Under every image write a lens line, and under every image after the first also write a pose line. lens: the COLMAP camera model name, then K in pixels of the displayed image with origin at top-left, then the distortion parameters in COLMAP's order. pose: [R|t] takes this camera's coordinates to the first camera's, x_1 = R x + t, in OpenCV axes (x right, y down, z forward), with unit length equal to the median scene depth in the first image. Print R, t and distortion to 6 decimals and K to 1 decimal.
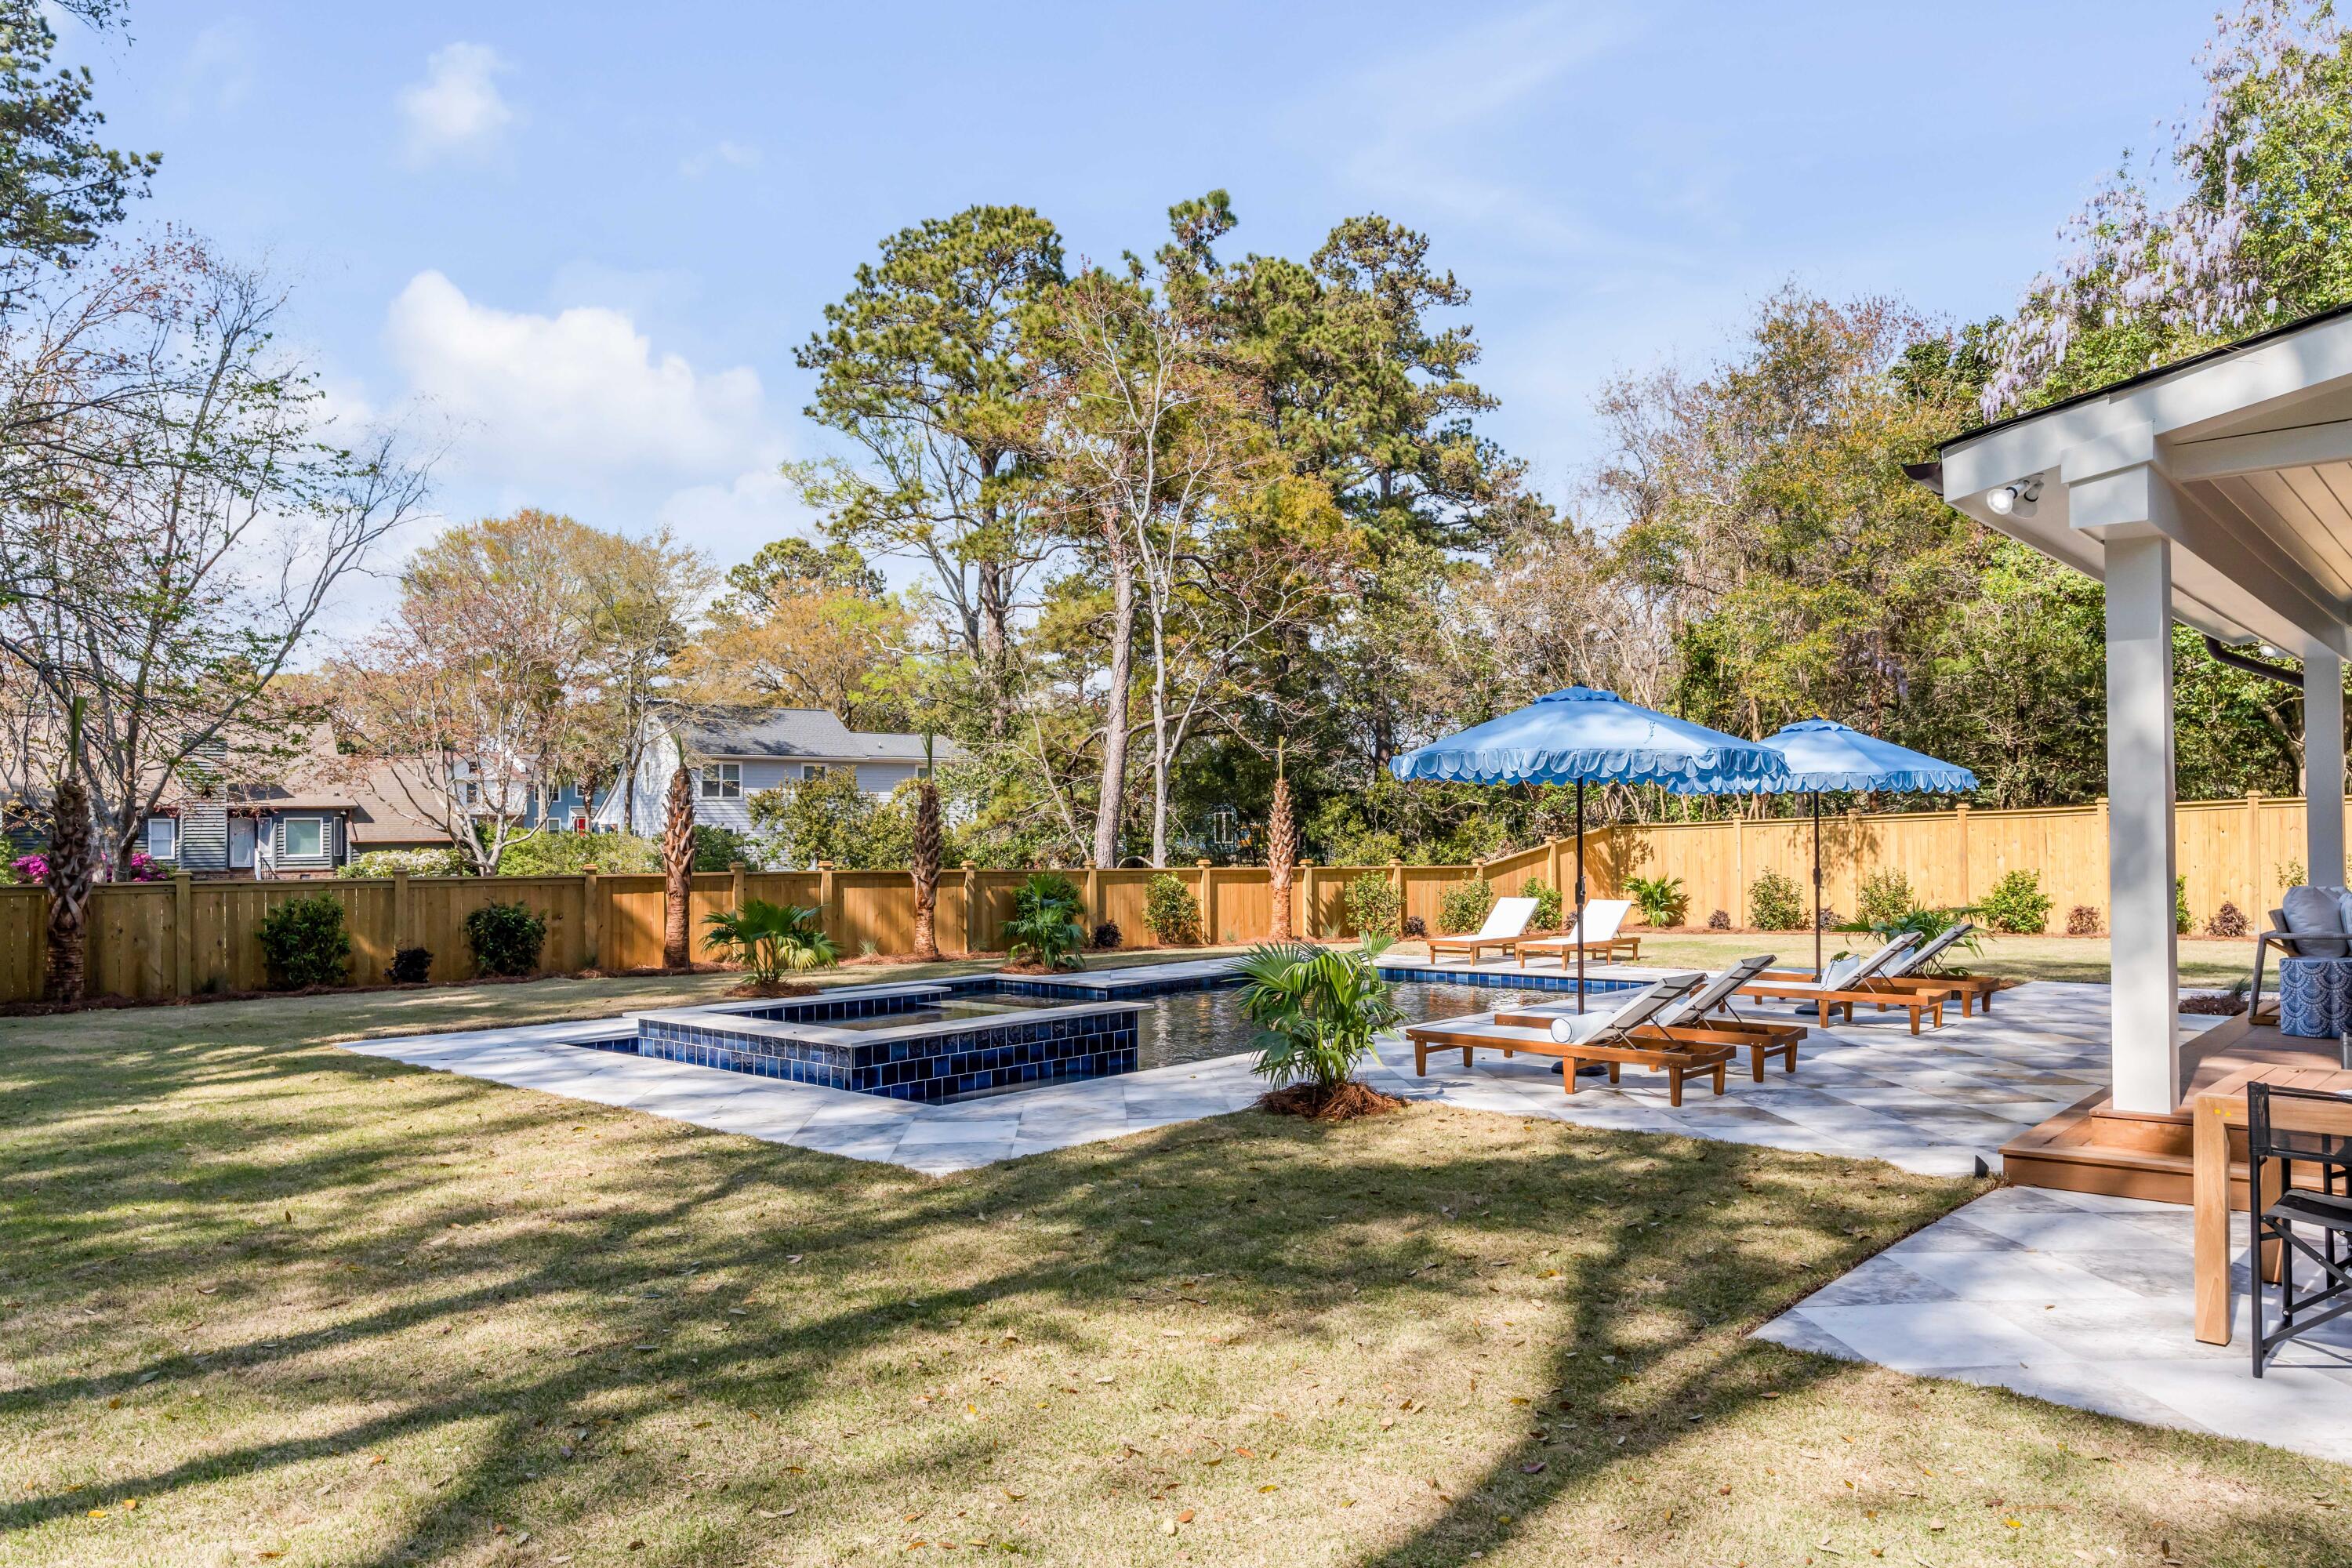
lens RADIAL K [[1922.7, 0, 1176.0], [0, 1922.7, 784.0], [0, 0, 1]] dist [-0.000415, -0.006166]
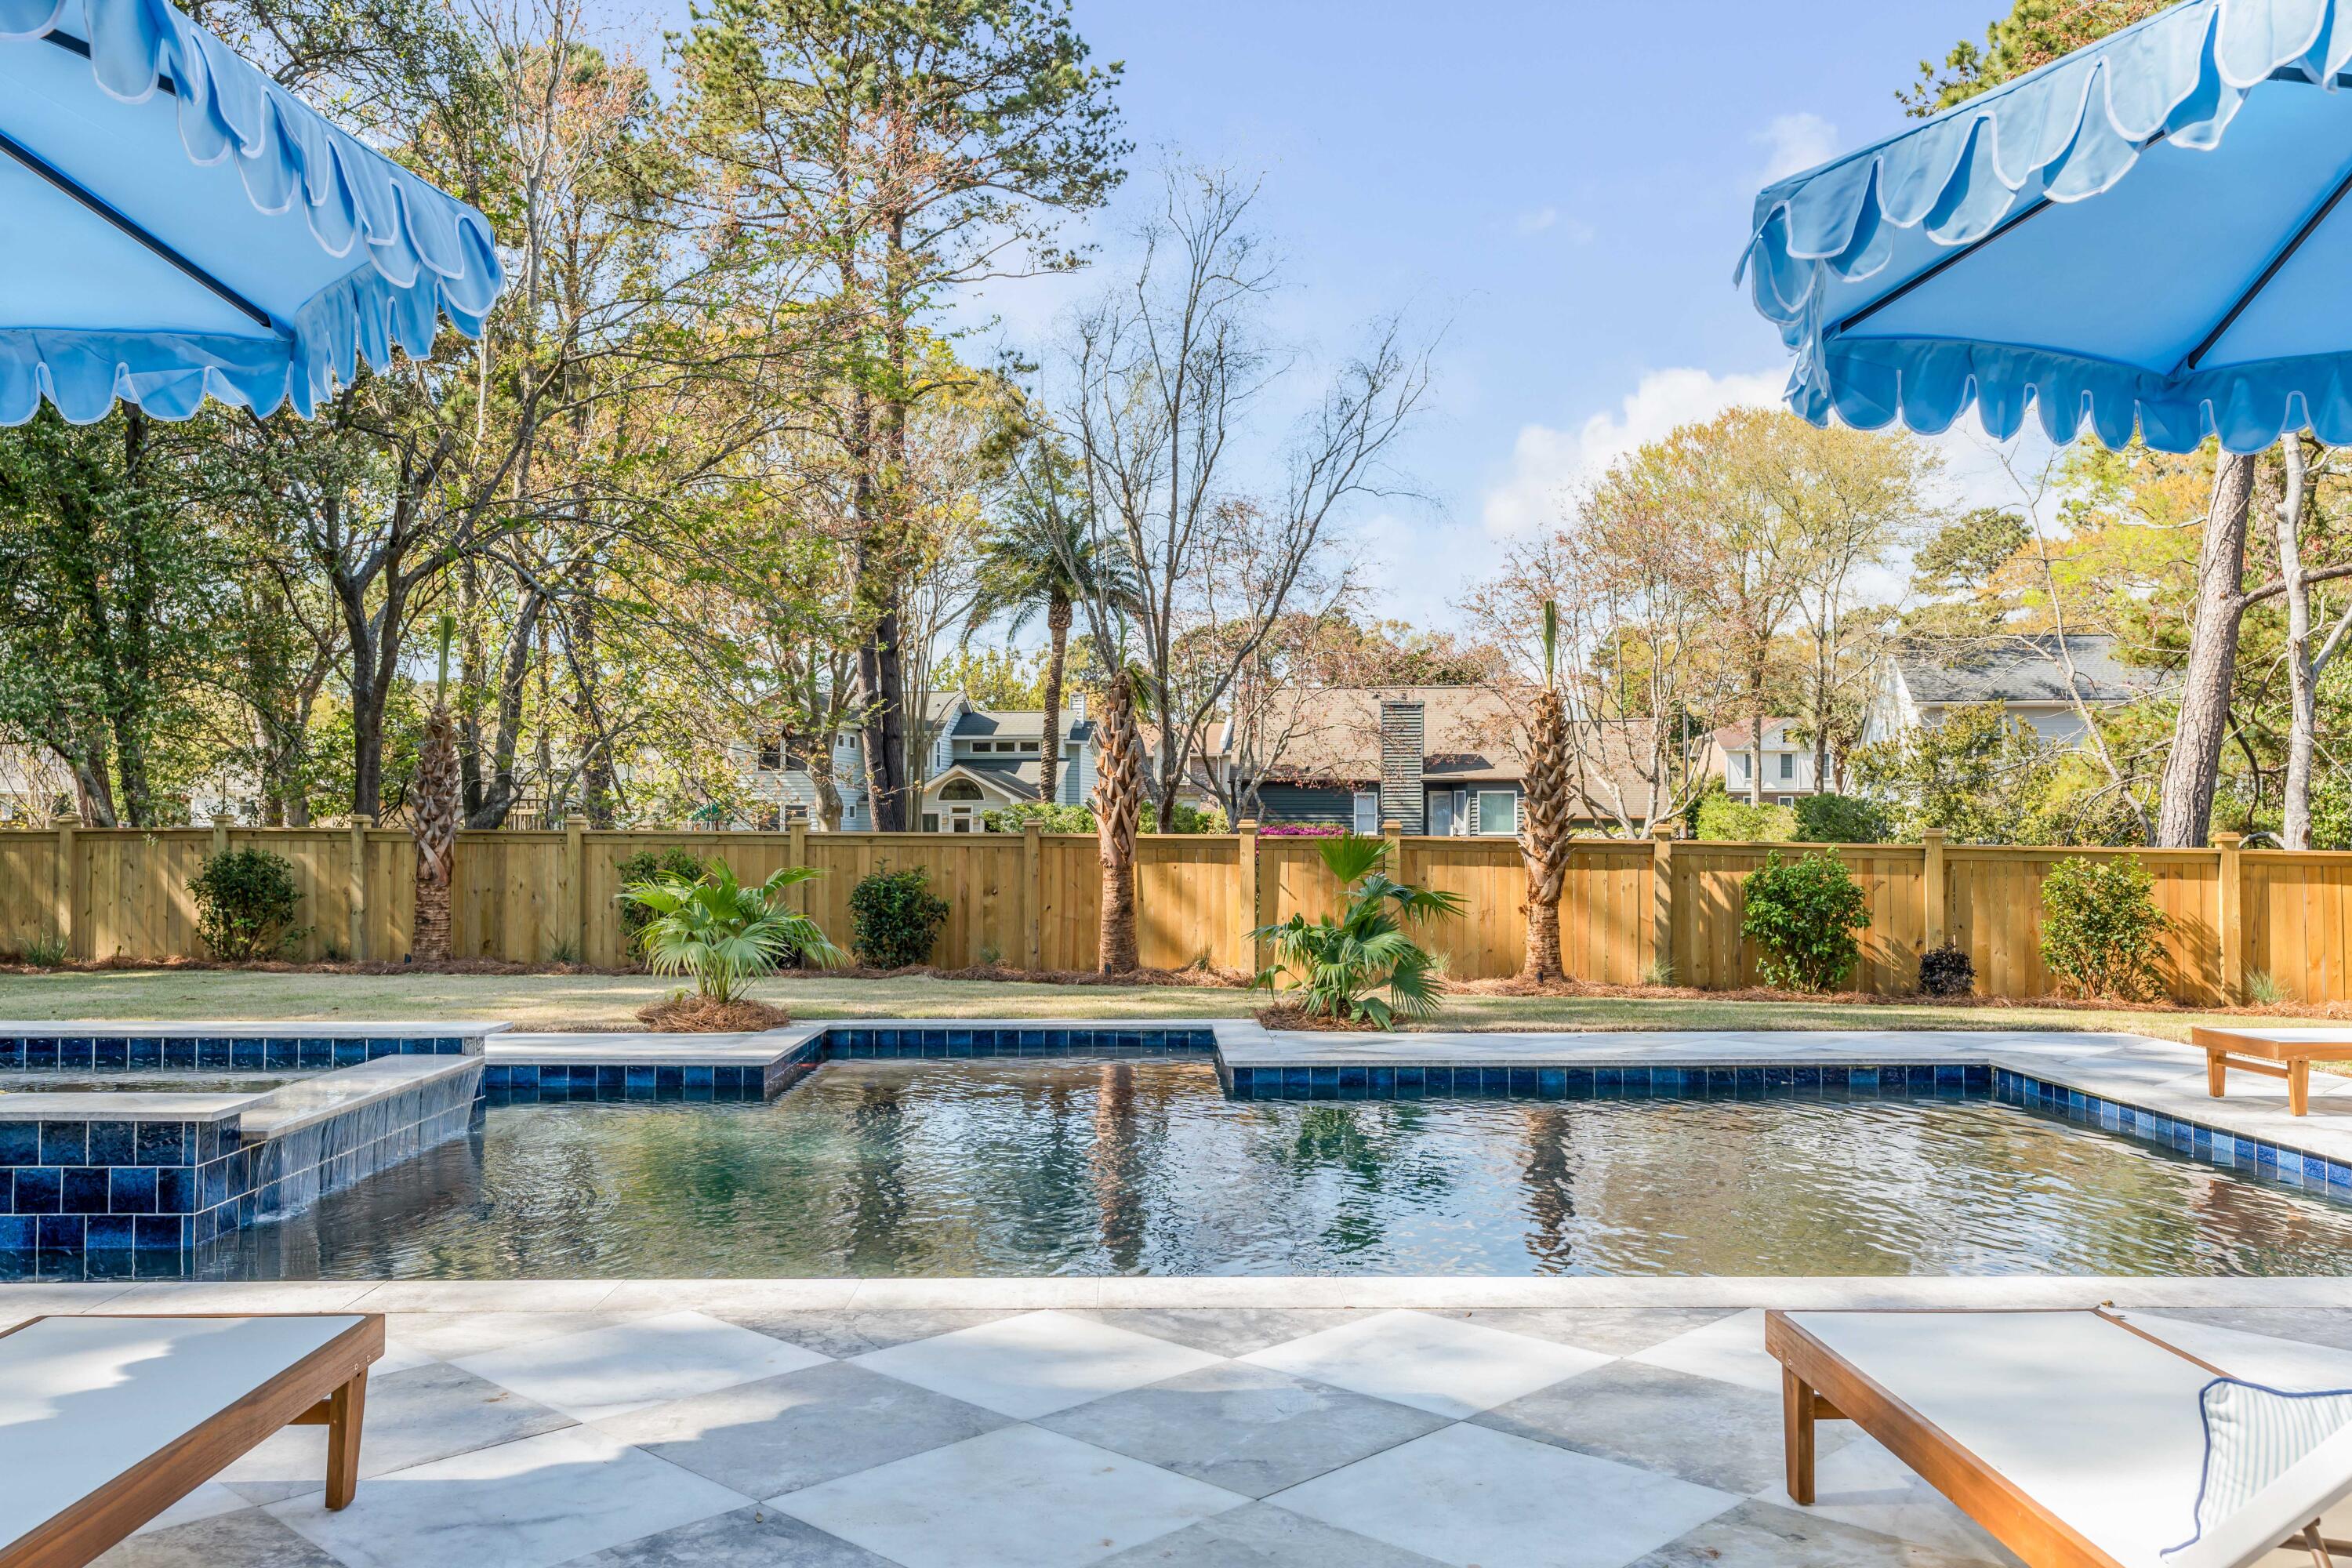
lens RADIAL K [[1922.7, 0, 1176.0], [0, 1922.7, 784.0], [0, 0, 1]] dist [-0.000415, -0.006166]
pose [[0.624422, -0.010494, -0.781017, 0.205640], [0.009744, 0.999937, -0.005646, 0.024590], [0.781026, -0.004085, 0.624485, 0.443525]]
